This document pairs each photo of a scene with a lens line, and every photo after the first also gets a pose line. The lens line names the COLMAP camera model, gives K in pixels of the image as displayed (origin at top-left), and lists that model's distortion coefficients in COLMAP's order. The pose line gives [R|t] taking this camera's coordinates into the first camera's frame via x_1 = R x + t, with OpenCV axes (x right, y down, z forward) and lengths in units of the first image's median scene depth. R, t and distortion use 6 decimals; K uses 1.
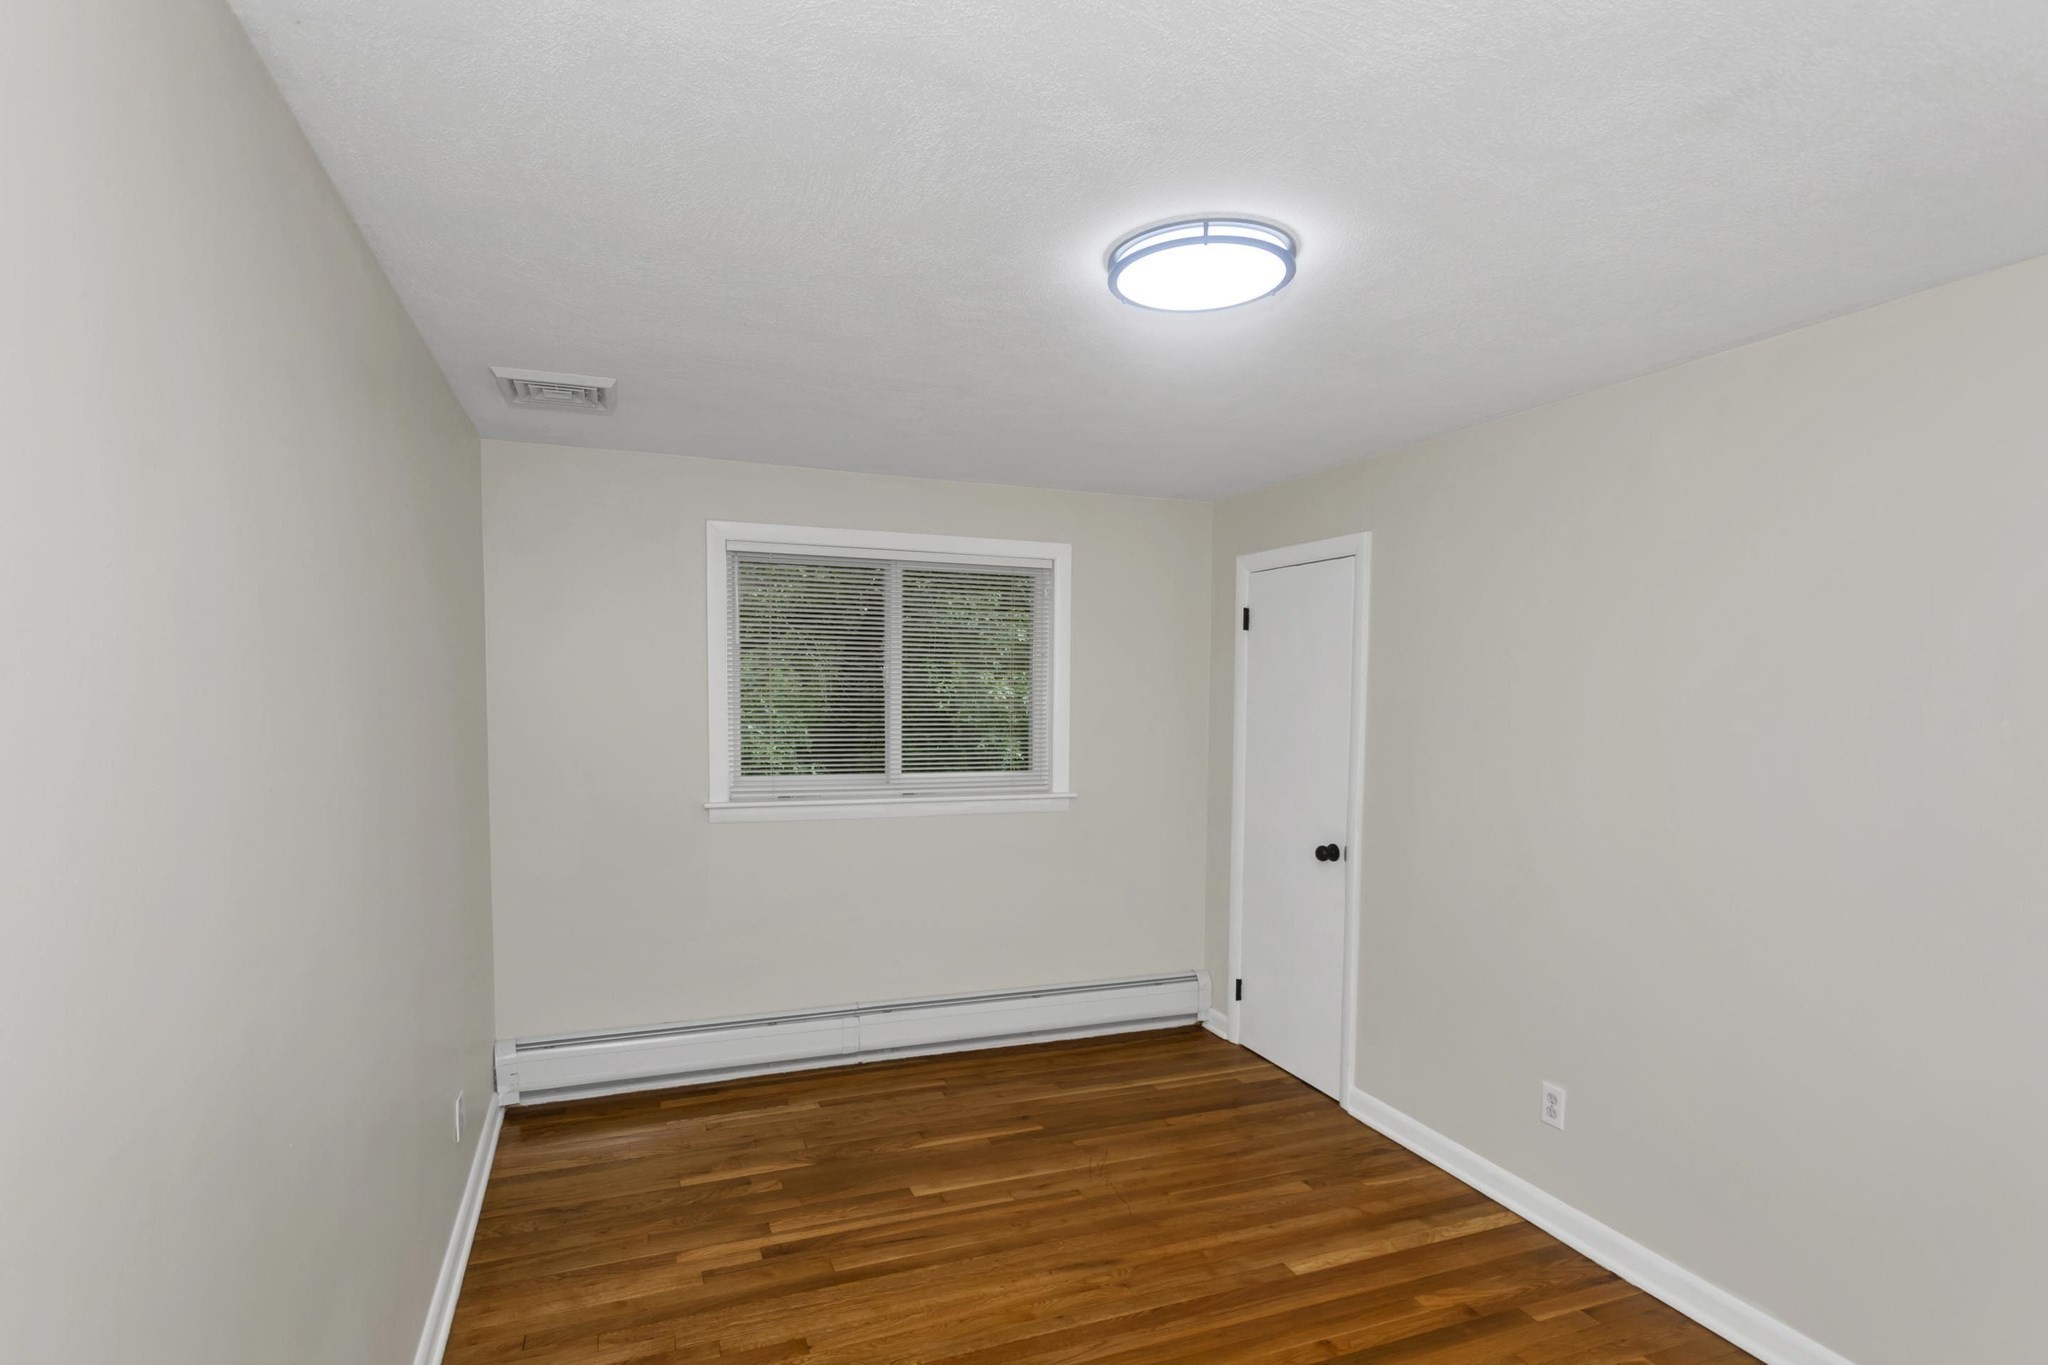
lens RADIAL K [[989.5, 0, 983.9], [0, 989.5, 752.8], [0, 0, 1]] dist [-0.001379, 0.000036]
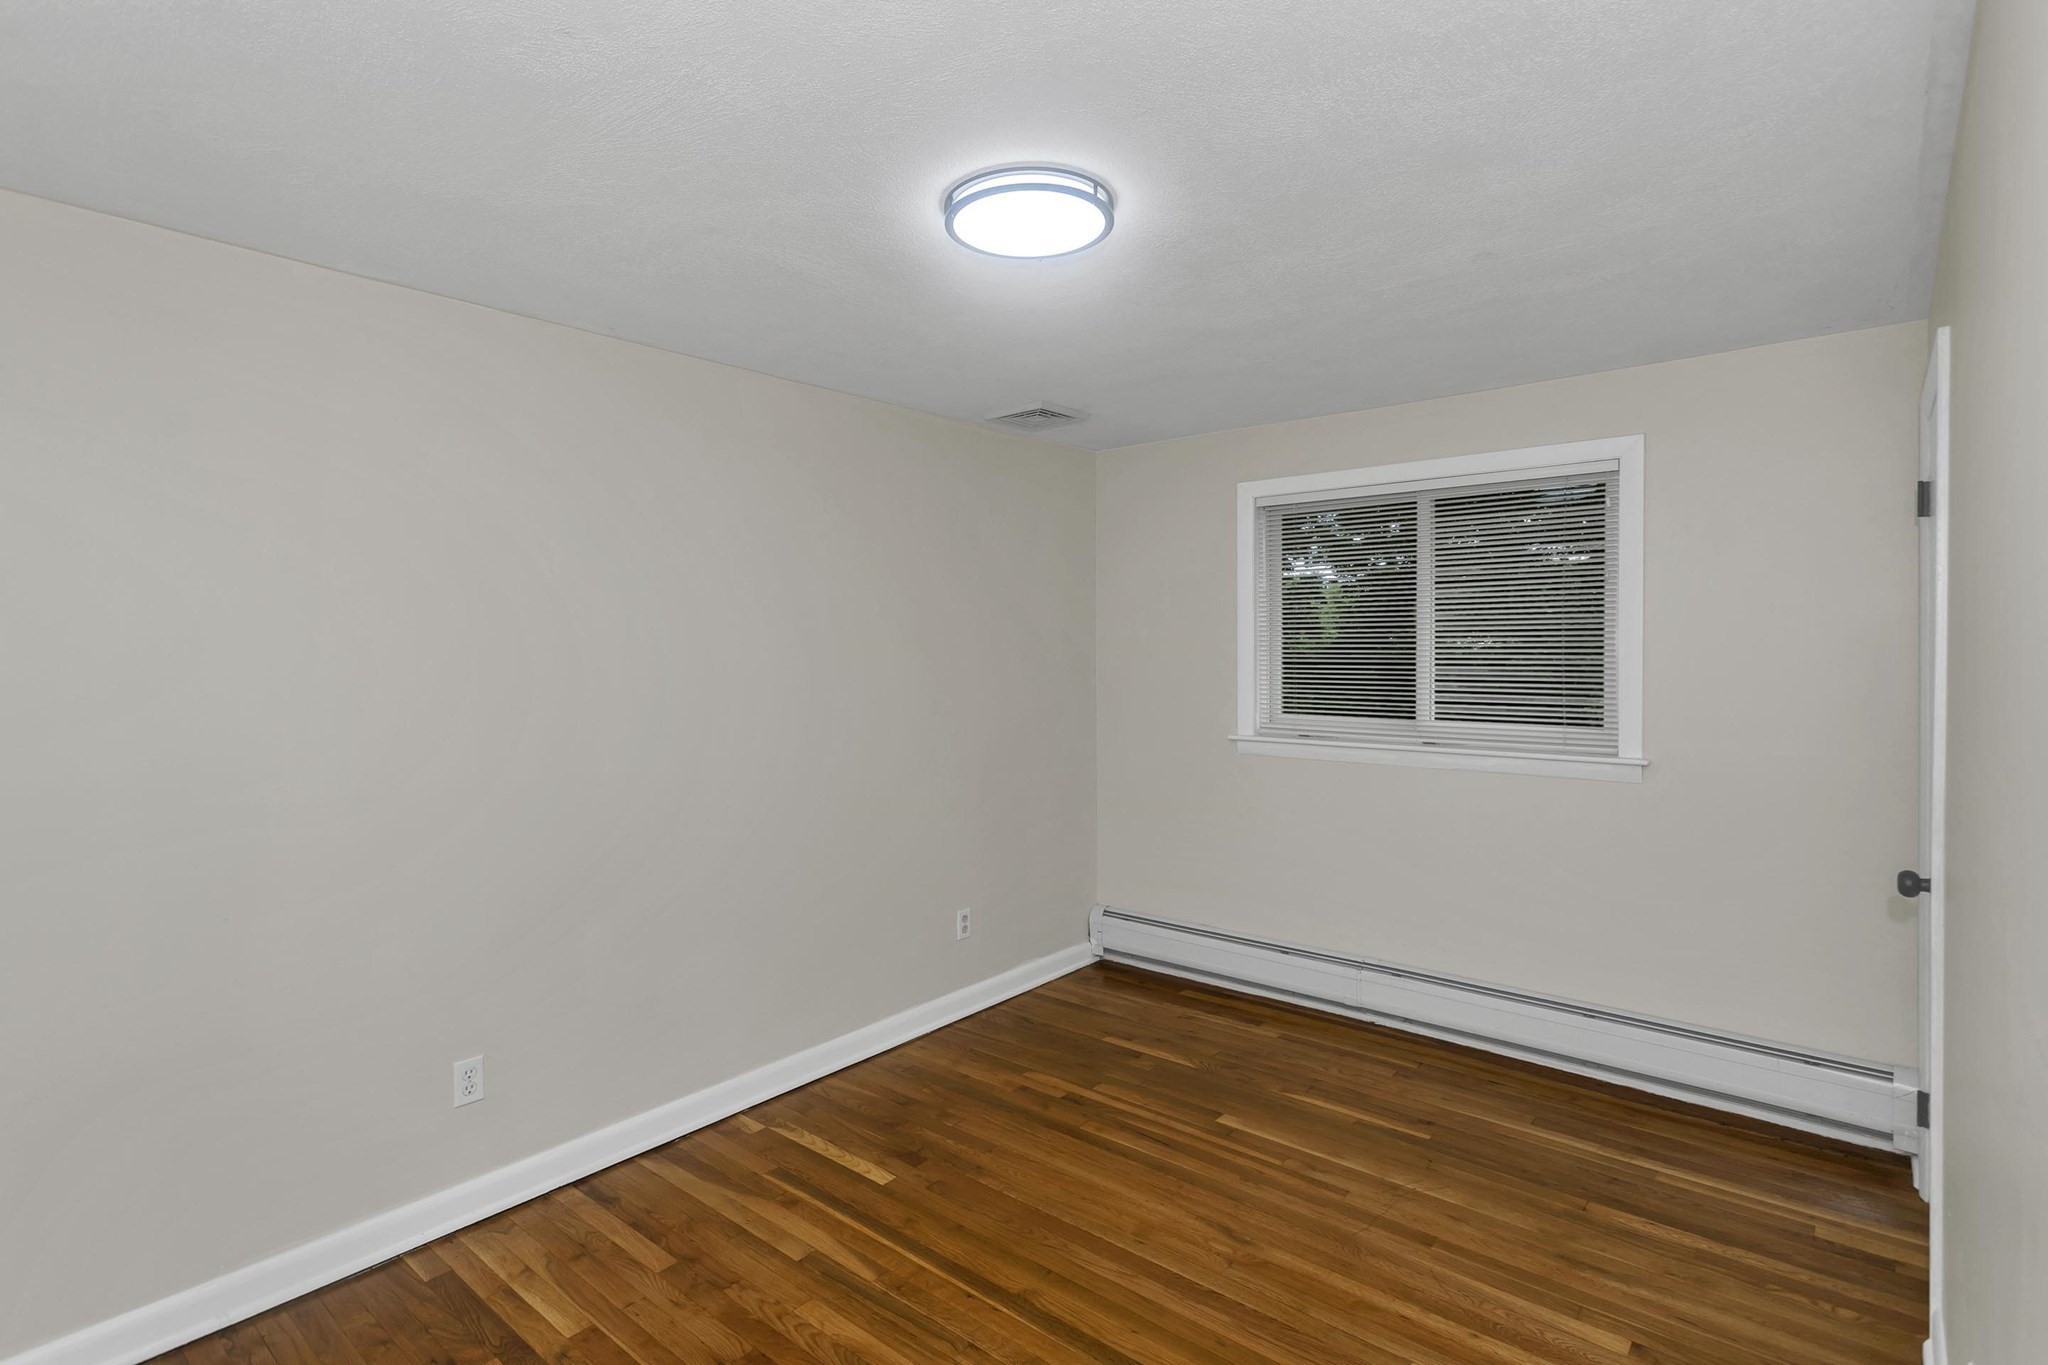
lens RADIAL K [[989.1, 0, 1030.4], [0, 989.1, 665.8], [0, 0, 1]] dist [-0.001729, -0.000031]
pose [[0.498201, 0.002191, -0.867059, 0.577281], [-0.047823, 0.998544, -0.024956, 0.011727], [0.865742, 0.053899, 0.497580, 0.243036]]
